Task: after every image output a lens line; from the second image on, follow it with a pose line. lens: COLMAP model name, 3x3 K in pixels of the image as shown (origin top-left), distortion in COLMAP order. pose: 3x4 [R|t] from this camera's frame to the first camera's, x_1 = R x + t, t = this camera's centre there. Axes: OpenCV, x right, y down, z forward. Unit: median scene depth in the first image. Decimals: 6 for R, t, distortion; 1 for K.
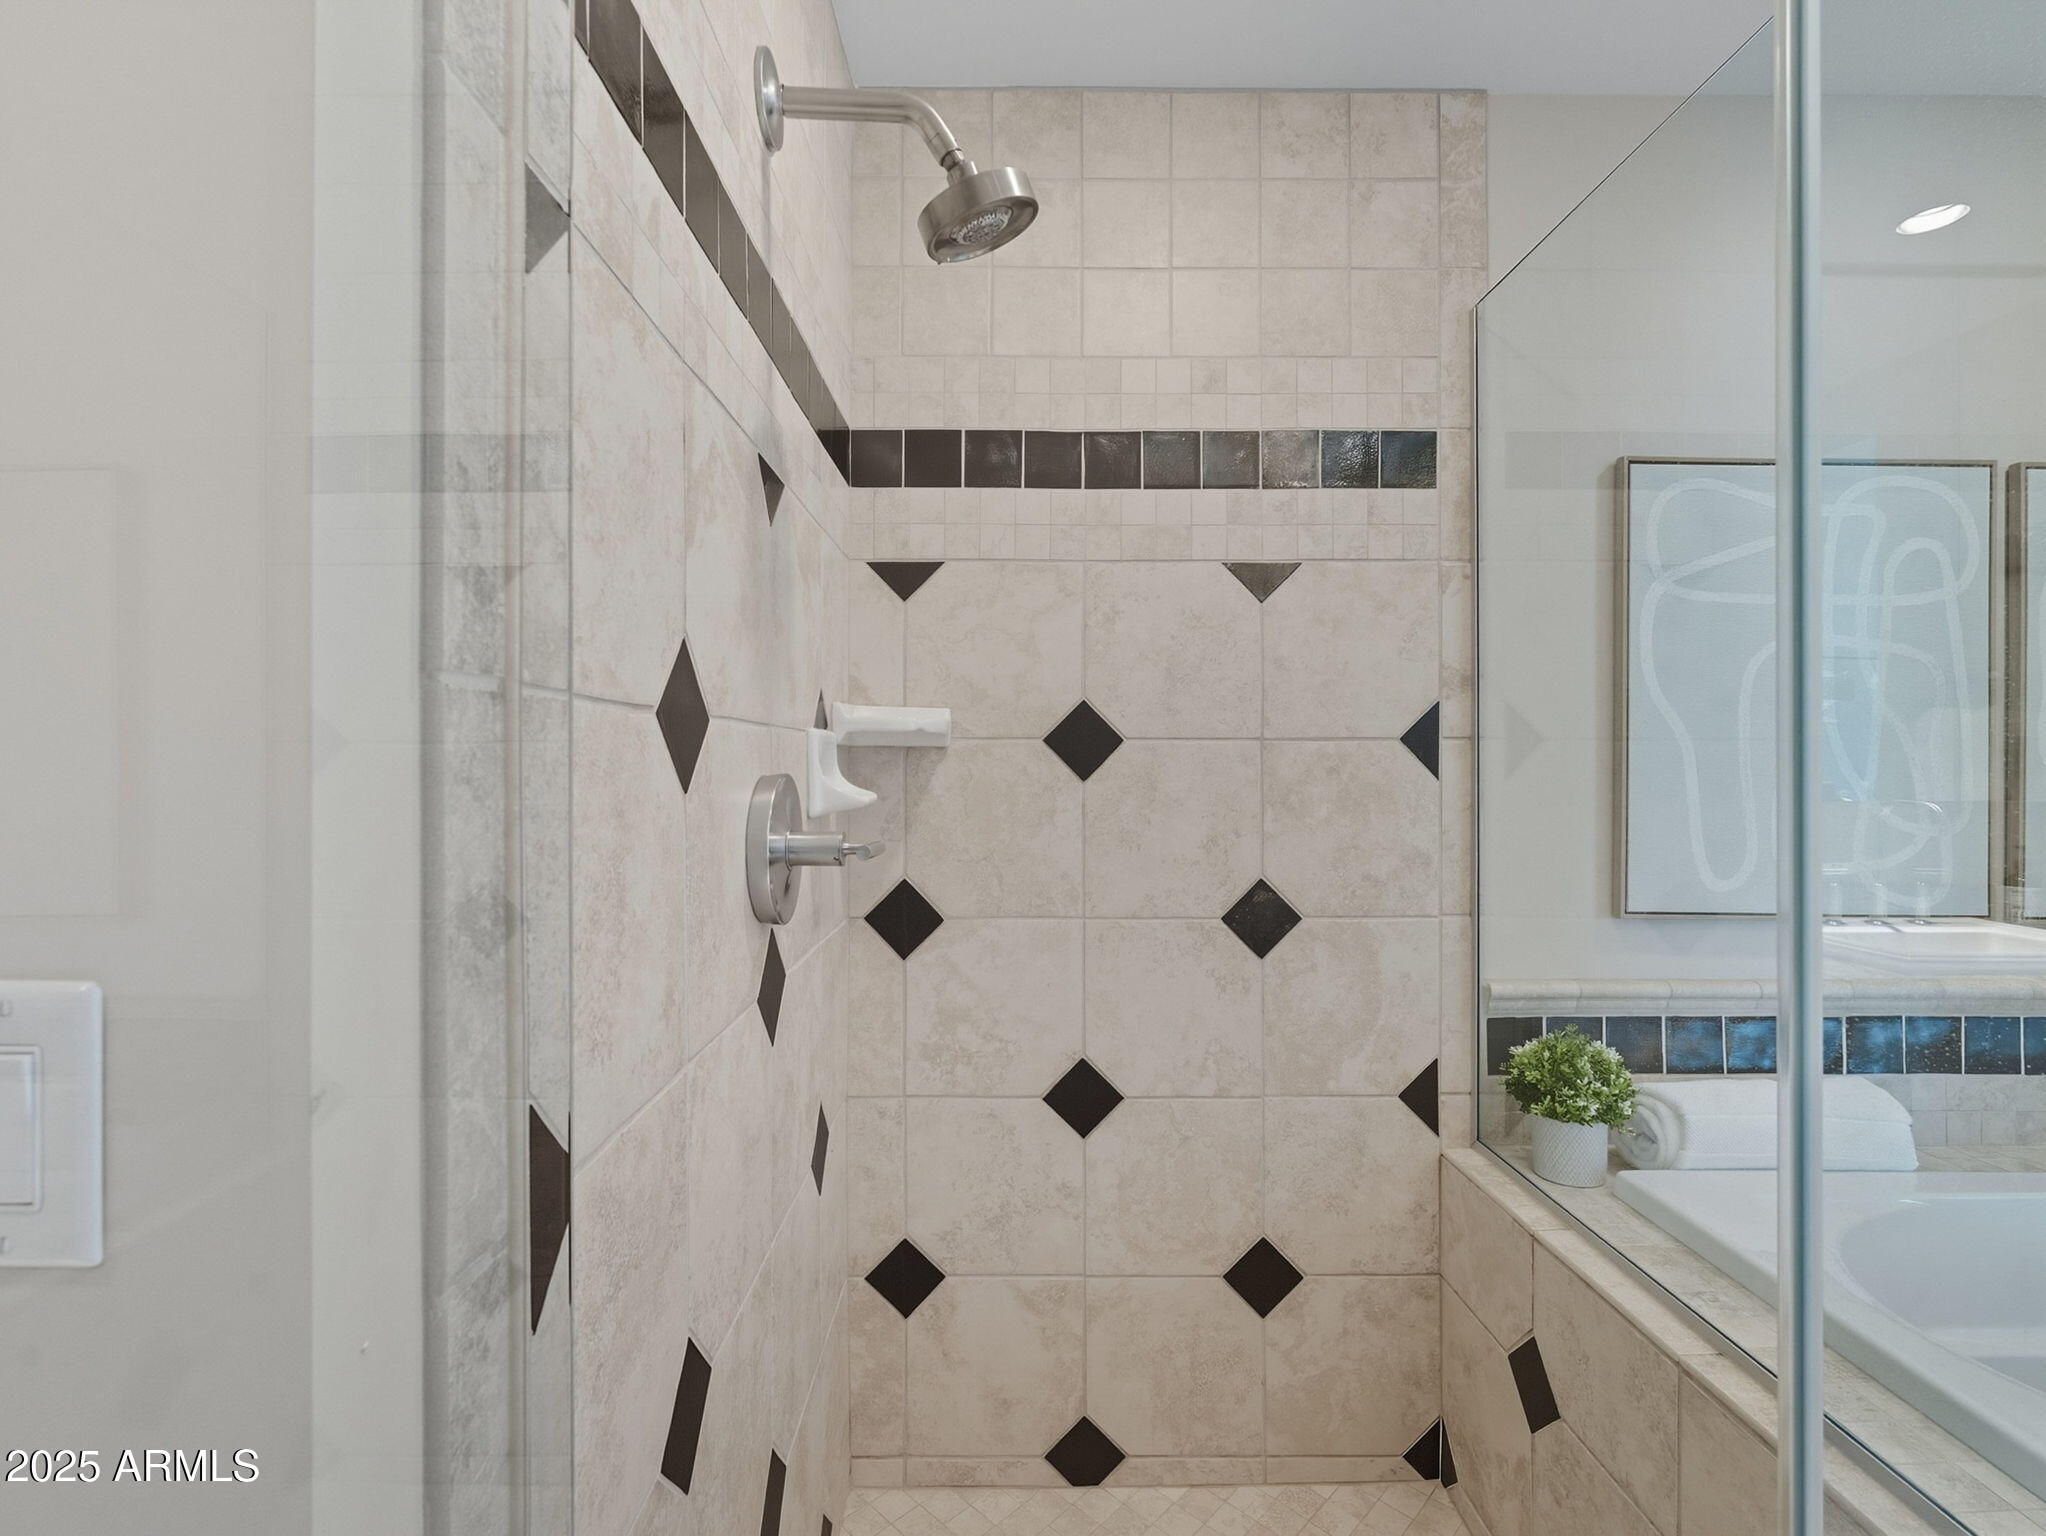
lens RADIAL K [[1018.1, 0, 1017.5], [0, 1018.1, 768.7], [0, 0, 1]] dist [-0.002518, 0.000192]
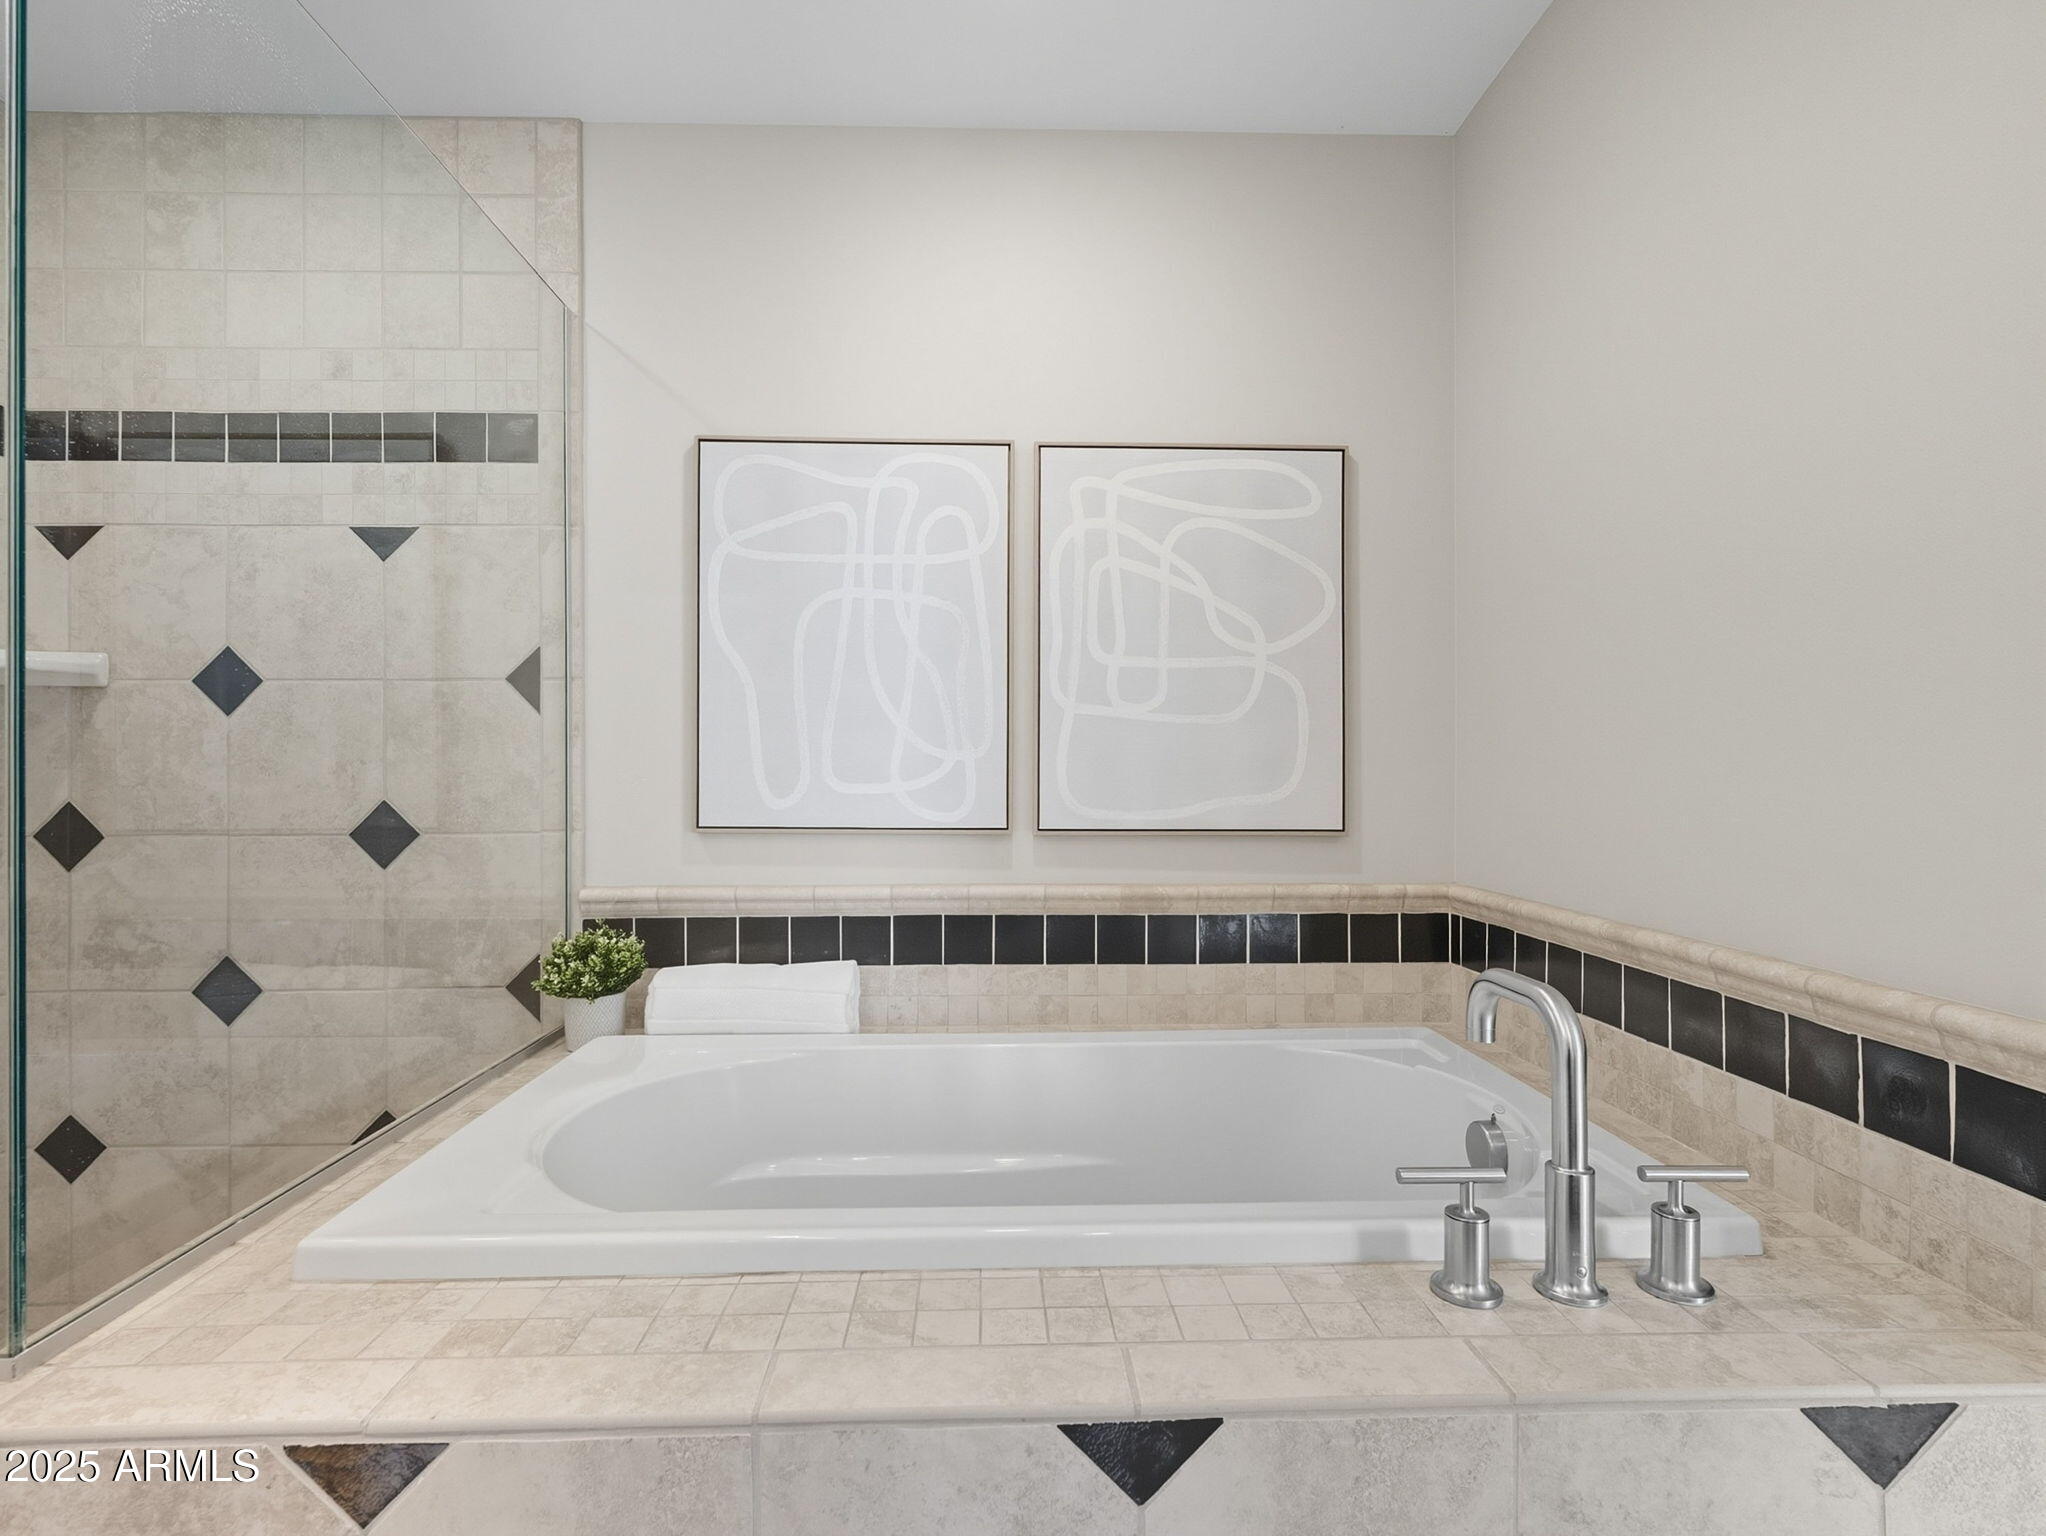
lens RADIAL K [[1018.1, 0, 1017.5], [0, 1018.1, 768.7], [0, 0, 1]] dist [-0.002518, 0.000192]
pose [[0.999626, -0.003953, 0.027069, 0.927575], [0.003874, 0.999988, 0.002962, 0.071554], [-0.027081, -0.002856, 0.999629, -0.174426]]
